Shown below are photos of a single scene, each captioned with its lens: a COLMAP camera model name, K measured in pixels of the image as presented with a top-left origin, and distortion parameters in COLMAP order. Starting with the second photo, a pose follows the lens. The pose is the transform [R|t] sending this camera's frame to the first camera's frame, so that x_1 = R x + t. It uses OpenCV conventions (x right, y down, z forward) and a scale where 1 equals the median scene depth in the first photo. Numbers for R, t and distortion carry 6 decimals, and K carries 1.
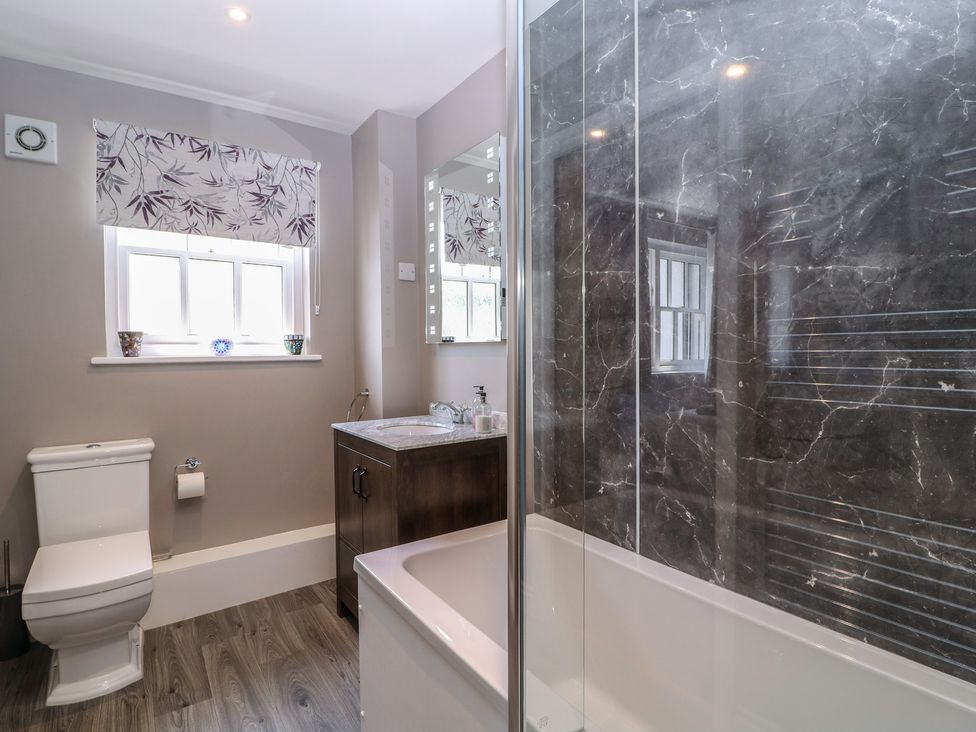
lens RADIAL K [[510.7, 0, 485.9], [0, 510.7, 361.6], [0, 0, 1]] dist [-0.003997, -0.000626]
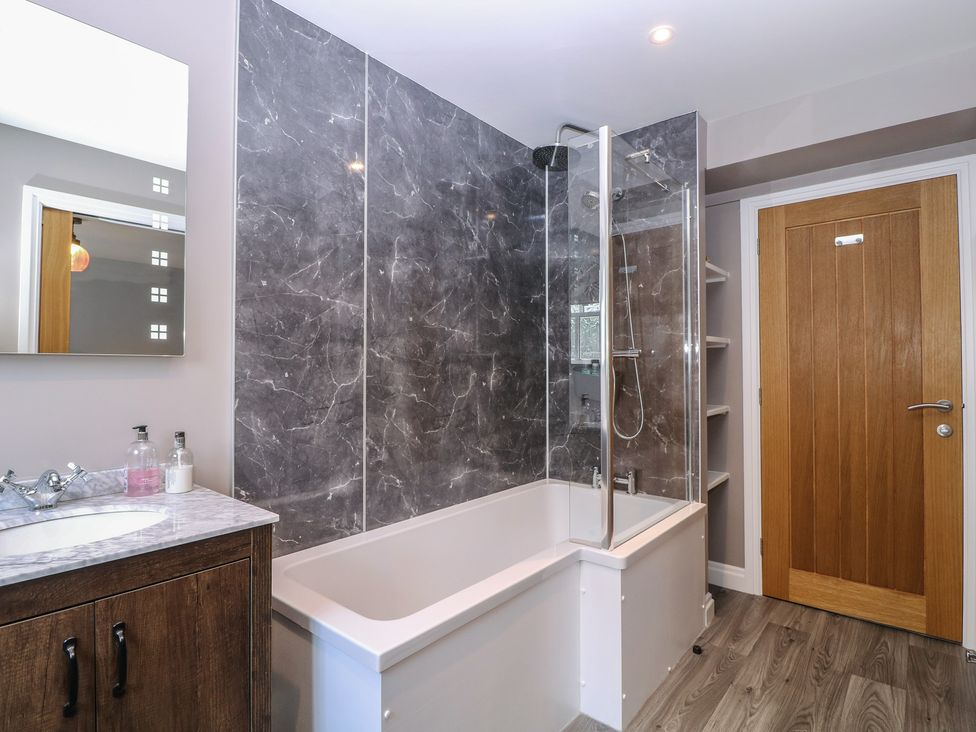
lens RADIAL K [[510.7, 0, 487.2], [0, 510.7, 362.8], [0, 0, 1]] dist [-0.003997, -0.000626]
pose [[-0.259919, 0.022096, 0.965378, -1.008041], [0.028042, 0.999489, -0.015326, -0.011257], [-0.965223, 0.023088, -0.260406, 1.033476]]
